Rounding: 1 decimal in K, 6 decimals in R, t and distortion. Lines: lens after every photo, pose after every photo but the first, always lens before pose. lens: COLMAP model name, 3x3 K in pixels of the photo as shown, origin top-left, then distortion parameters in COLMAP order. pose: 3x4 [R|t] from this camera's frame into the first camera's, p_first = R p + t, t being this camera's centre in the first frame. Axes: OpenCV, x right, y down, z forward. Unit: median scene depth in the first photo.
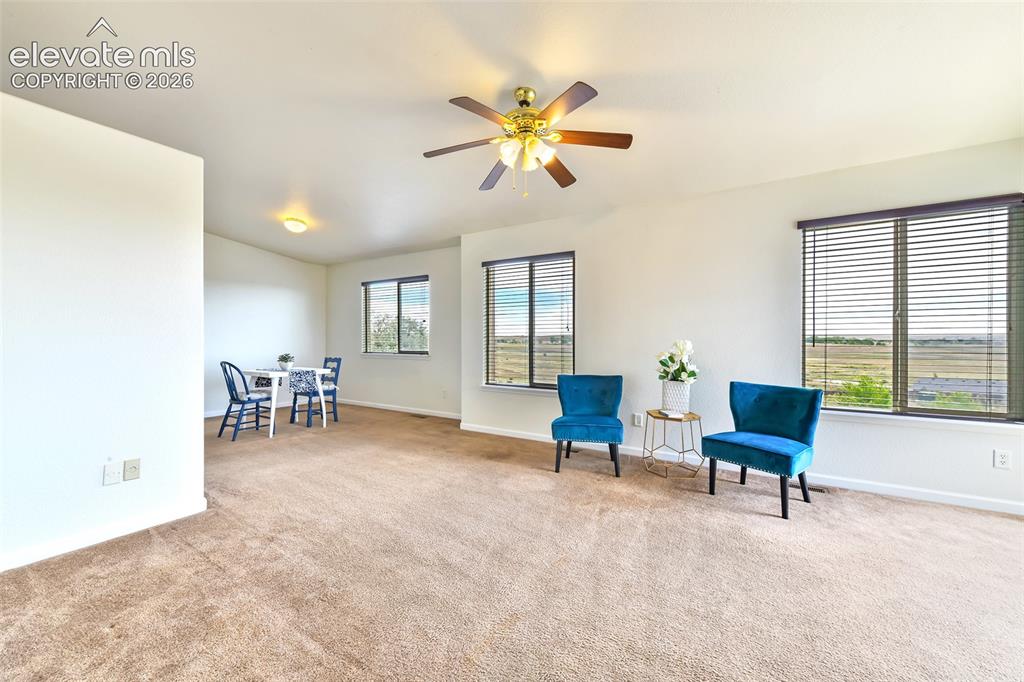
lens RADIAL K [[400.5, 0, 489.5], [0, 400.5, 340.6], [0, 0, 1]] dist [0.000952, -0.000705]
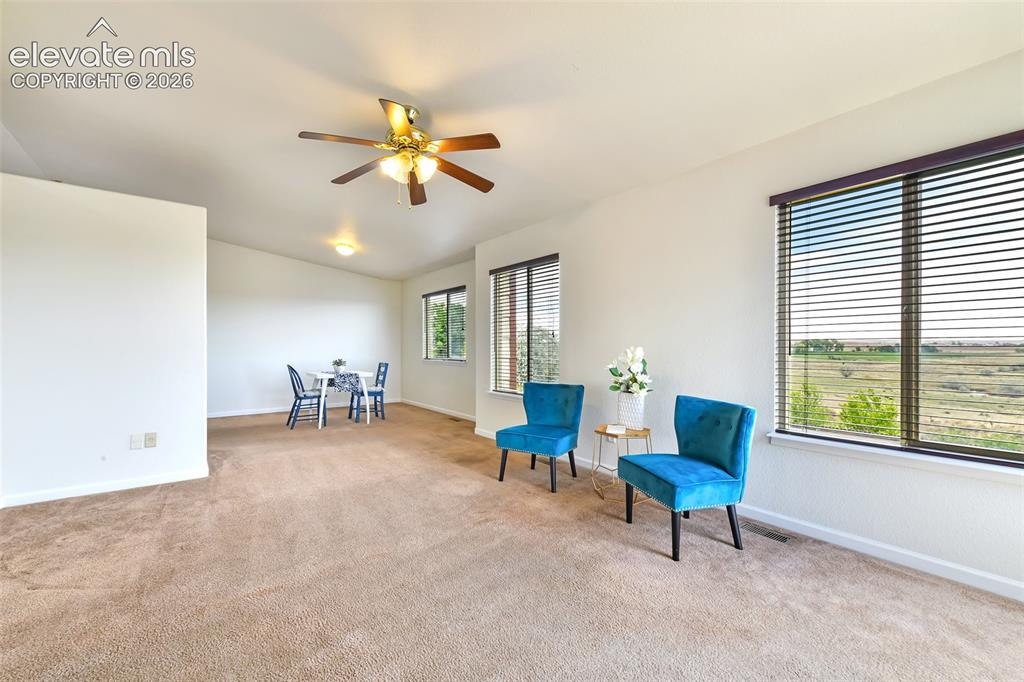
lens RADIAL K [[400.5, 0, 493.2], [0, 400.5, 349.9], [0, 0, 1]] dist [0.000952, -0.000705]
pose [[0.941606, 0.001595, -0.336713, 0.555160], [-0.000642, 0.999995, 0.002942, 0.003877], [0.336716, -0.002554, 0.941603, 0.074612]]
